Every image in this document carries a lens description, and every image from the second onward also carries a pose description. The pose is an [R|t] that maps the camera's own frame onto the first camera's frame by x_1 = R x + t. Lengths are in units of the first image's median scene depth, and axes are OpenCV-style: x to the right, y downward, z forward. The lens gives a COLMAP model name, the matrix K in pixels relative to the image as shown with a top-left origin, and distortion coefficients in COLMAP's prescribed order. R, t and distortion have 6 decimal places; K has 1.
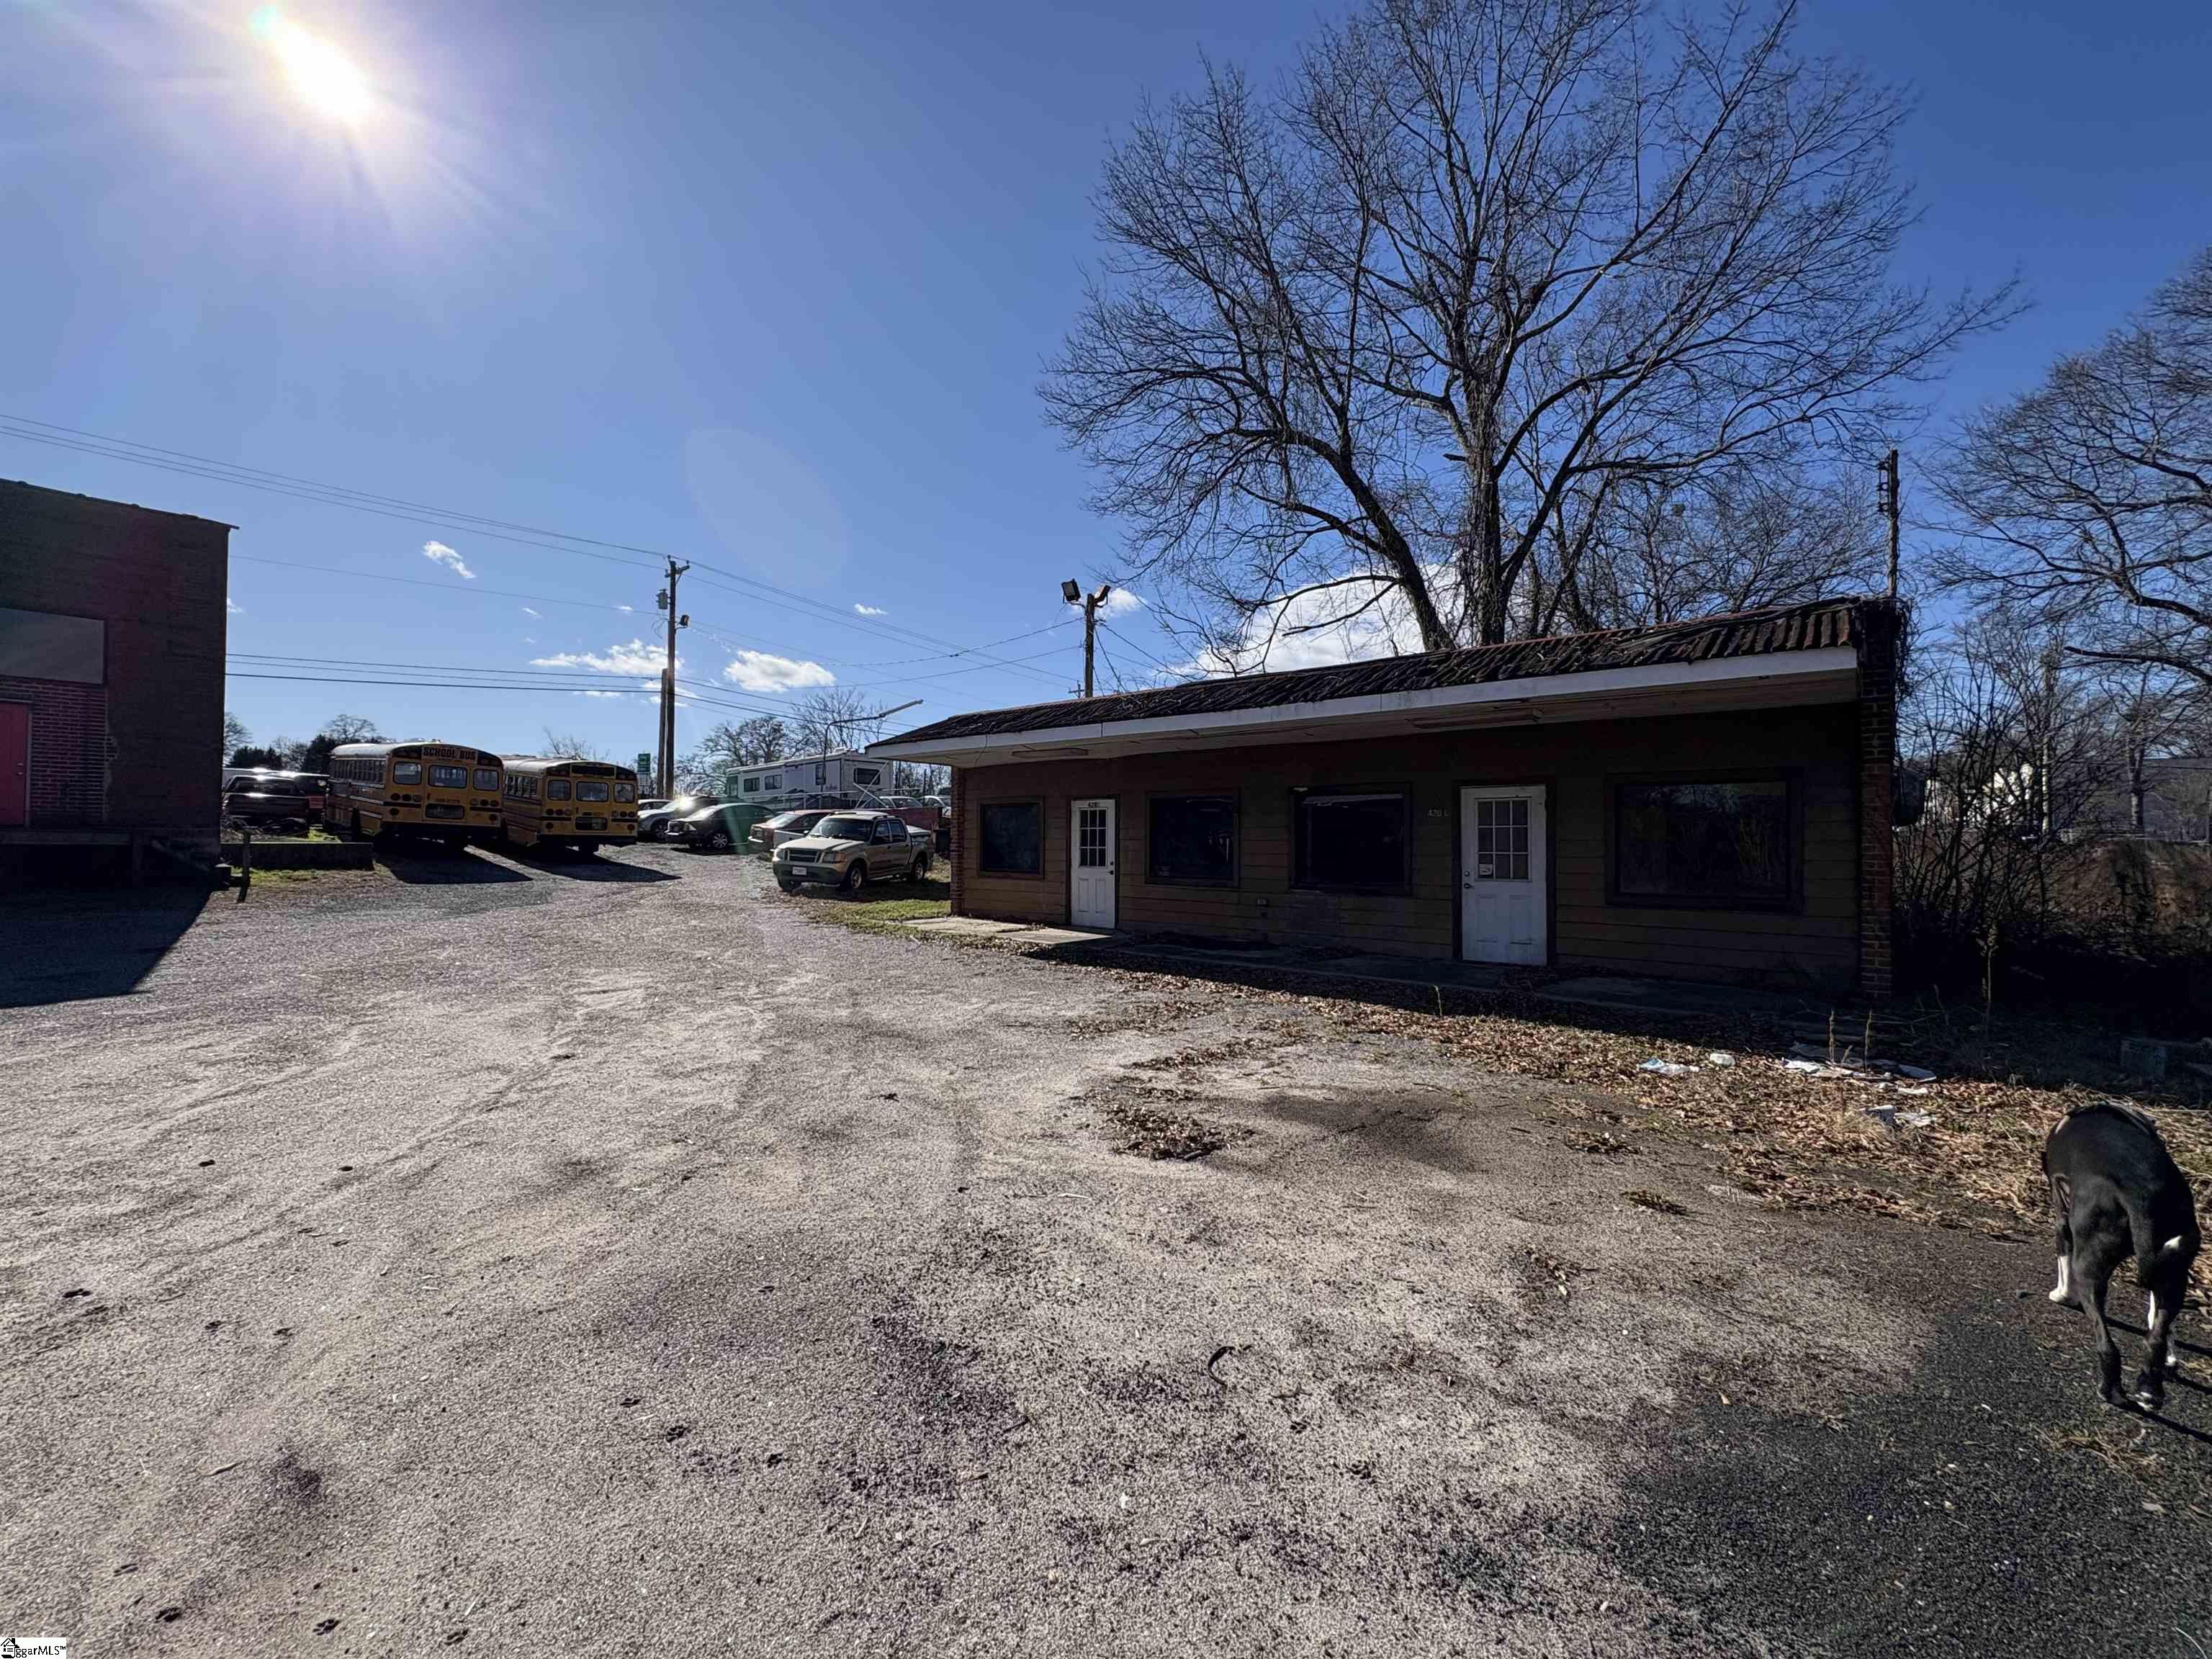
lens RADIAL K [[877.2, 0, 1103.3], [0, 877.2, 831.5], [0, 0, 1]] dist [-0.002417, 0.000742]
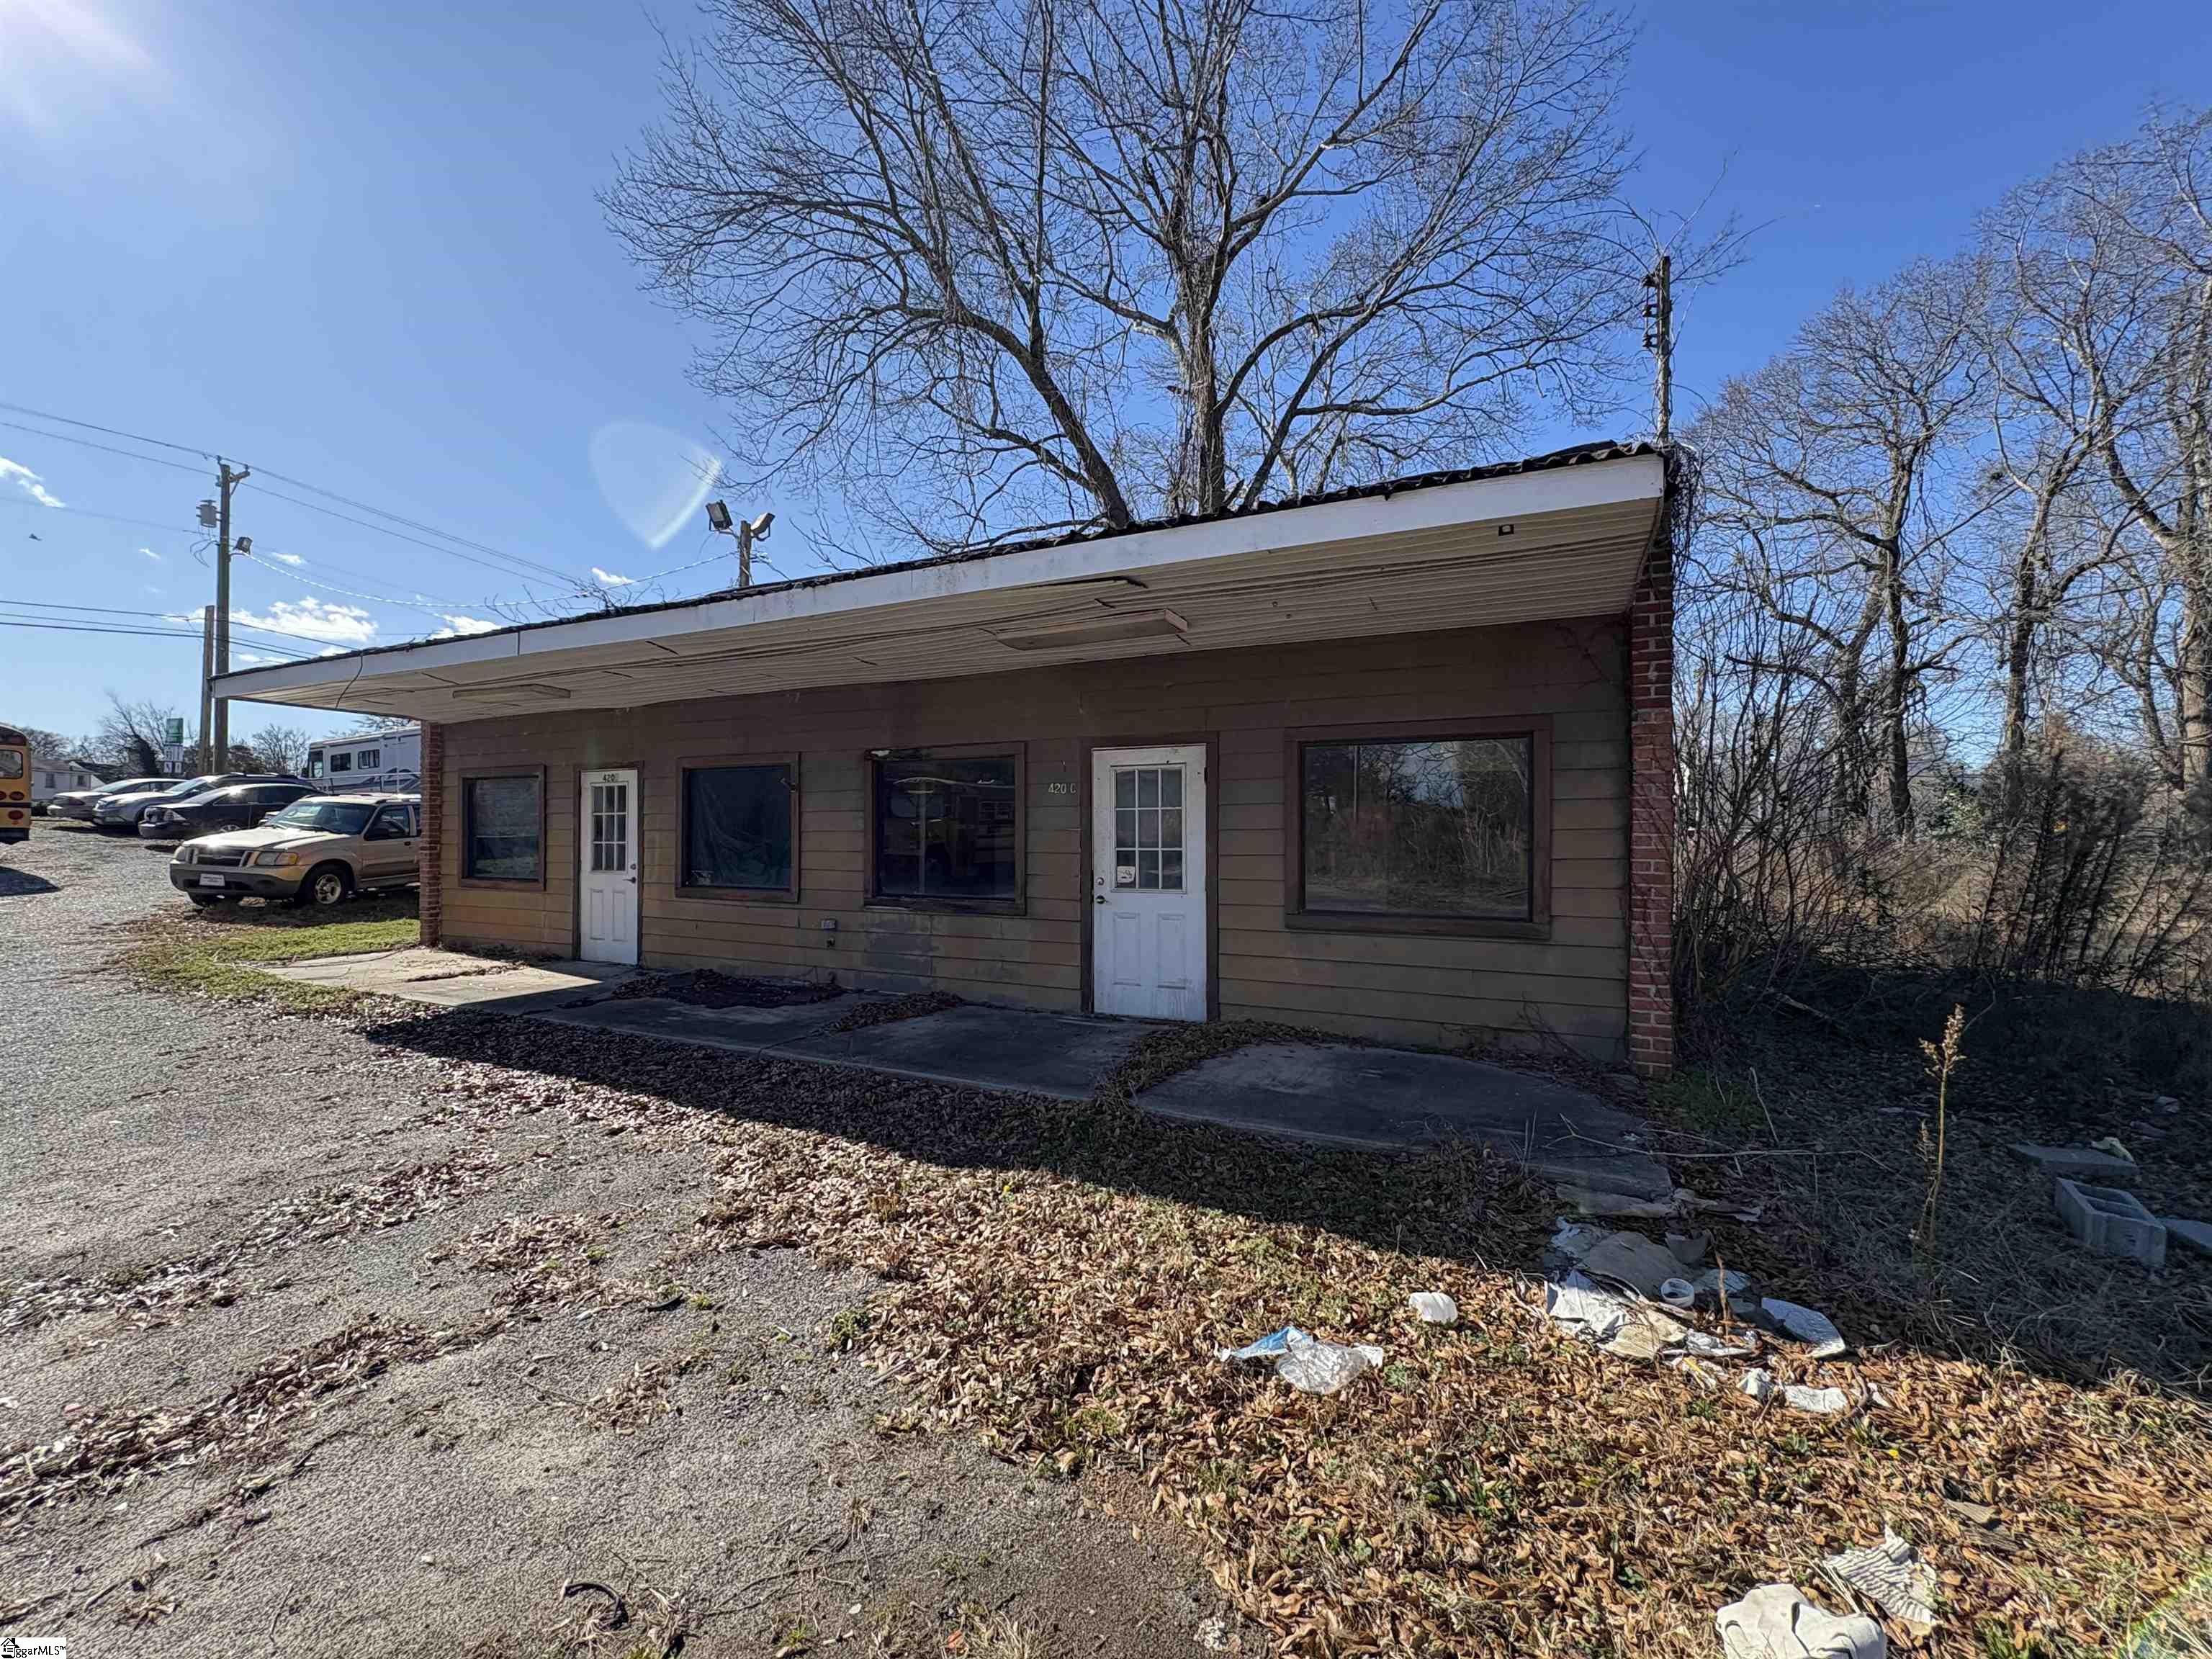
lens RADIAL K [[877.2, 0, 1105.5], [0, 877.2, 834.7], [0, 0, 1]] dist [-0.002417, 0.000742]
pose [[0.971164, -0.001712, 0.238405, 0.198287], [-0.000668, 0.999951, 0.009906, 0.005422], [-0.238410, -0.009779, 0.971115, 0.274908]]
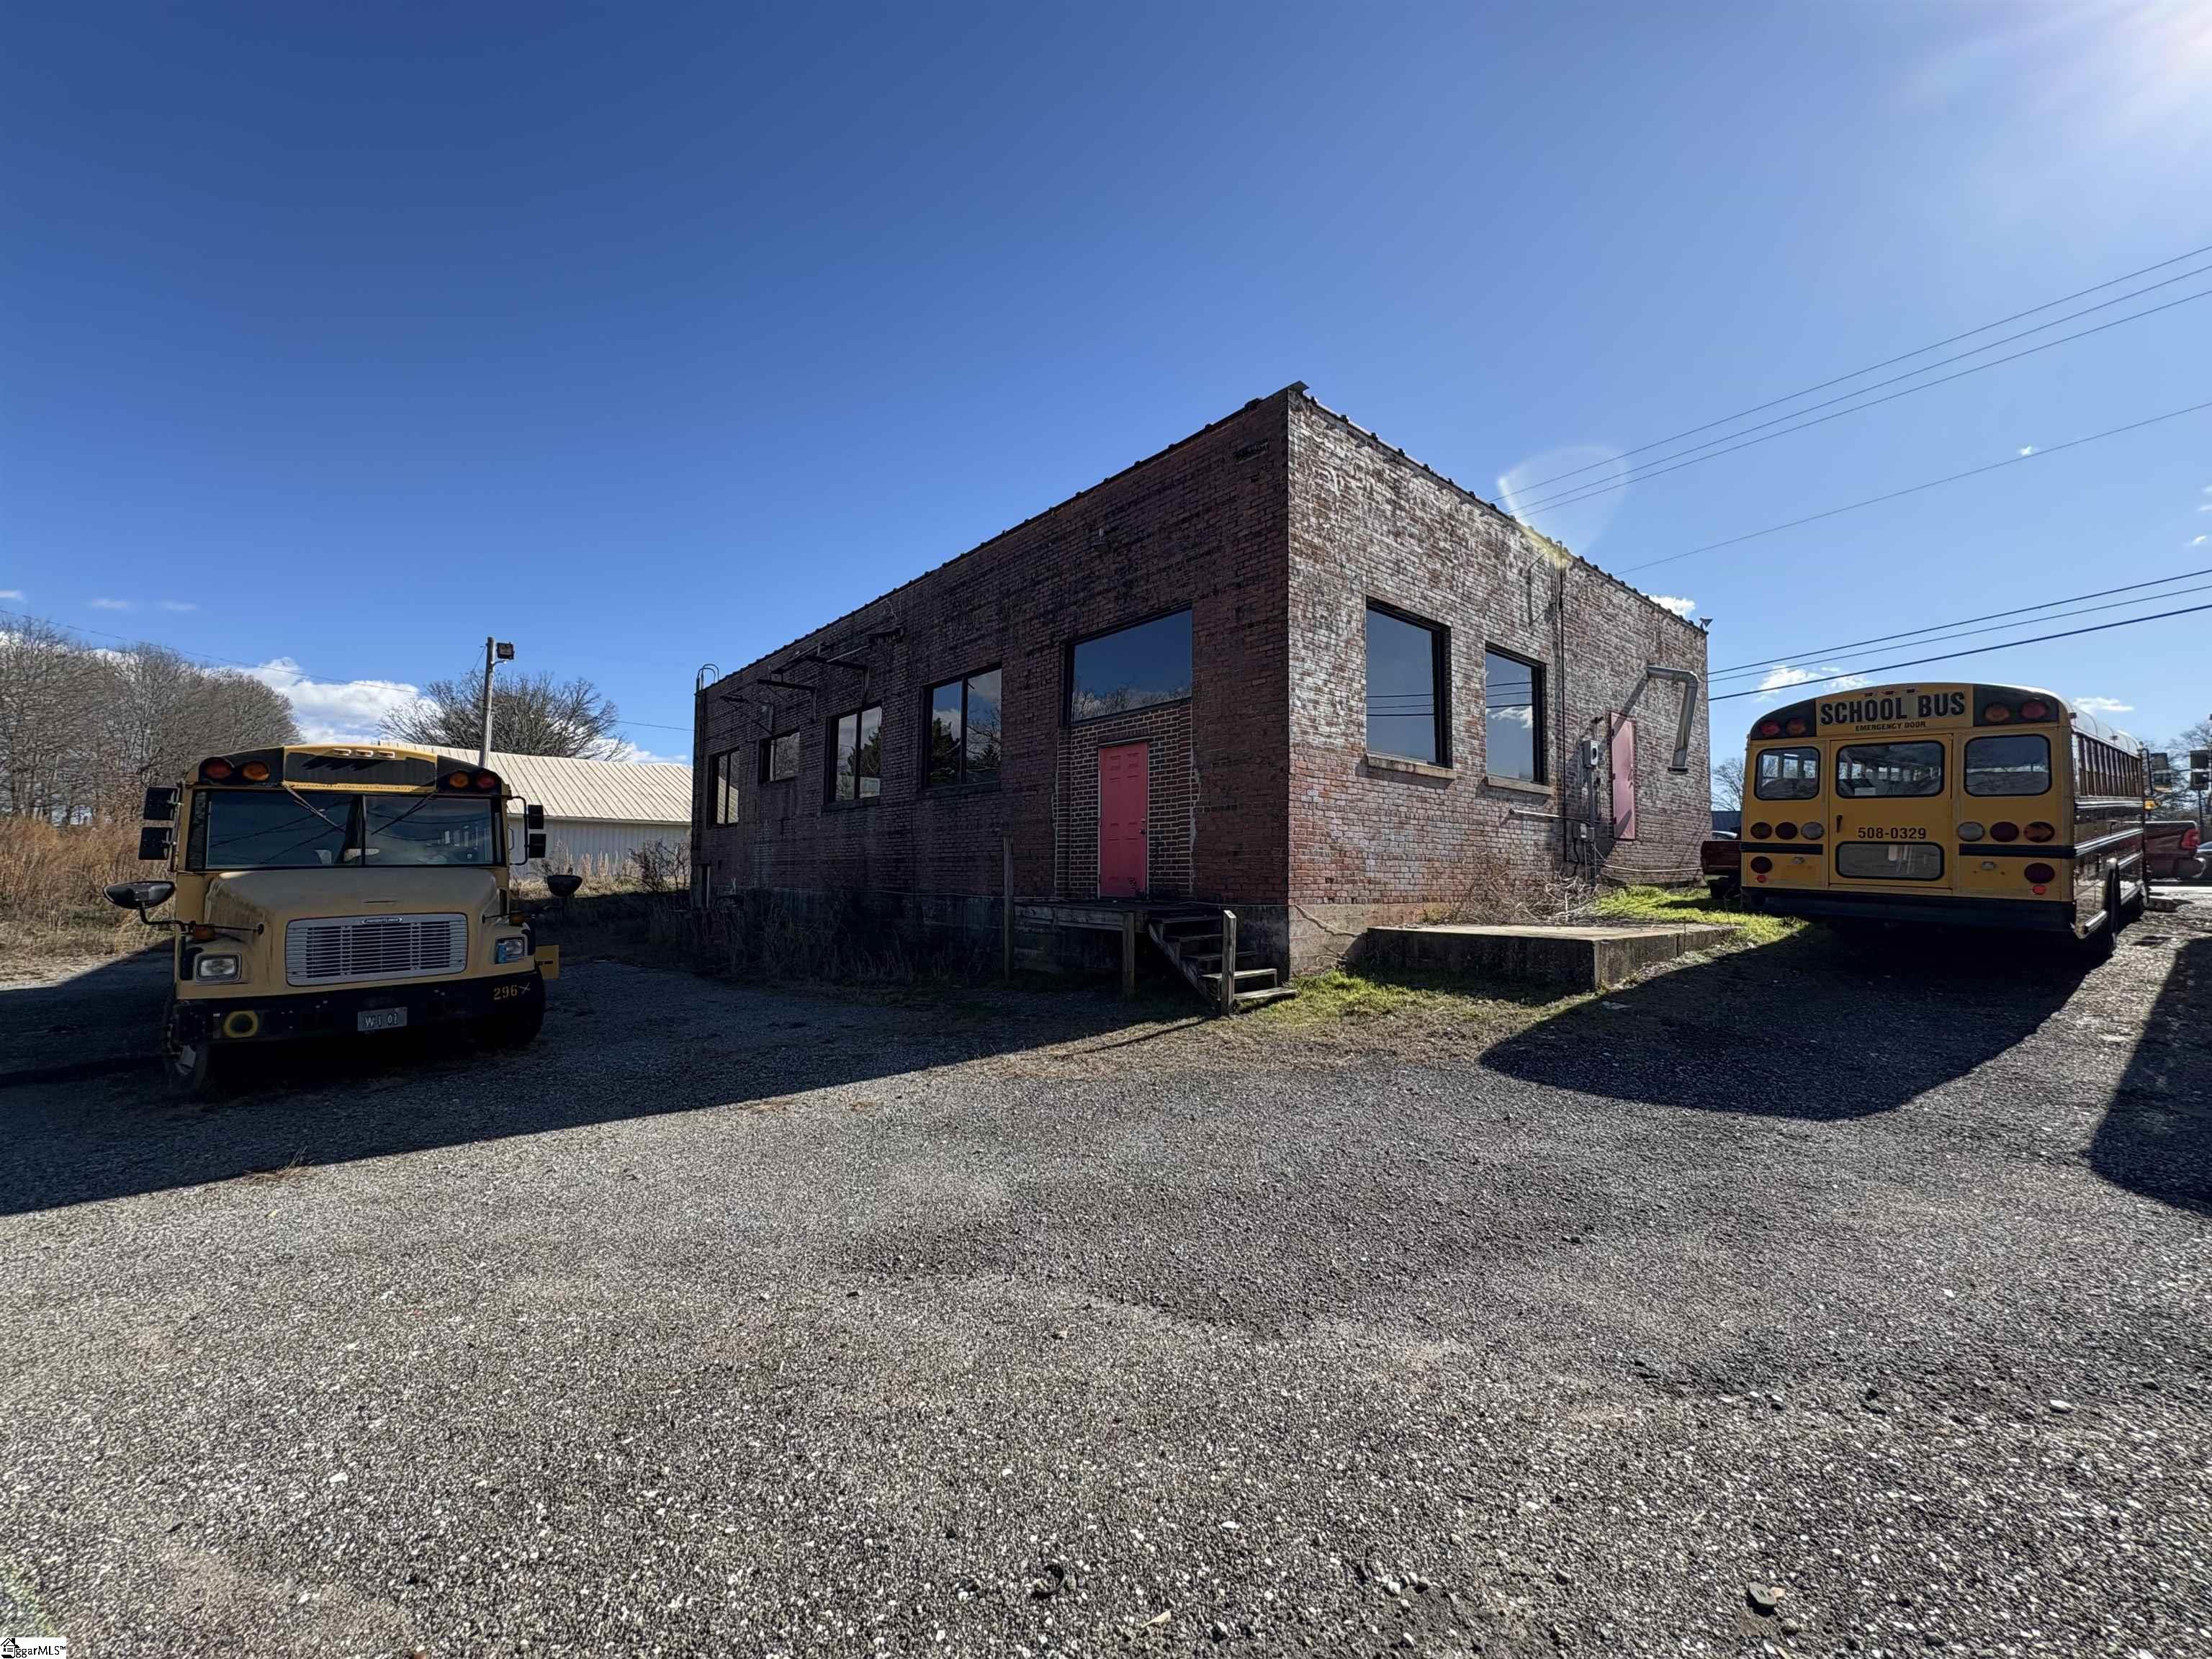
lens RADIAL K [[877.2, 0, 1107.9], [0, 877.2, 826.4], [0, 0, 1]] dist [-0.002417, 0.000742]
pose [[-0.167209, -0.065441, -0.983747, -0.501957], [0.002866, 0.997758, -0.066860, -0.020542], [0.985917, -0.013999, -0.166646, 1.173807]]
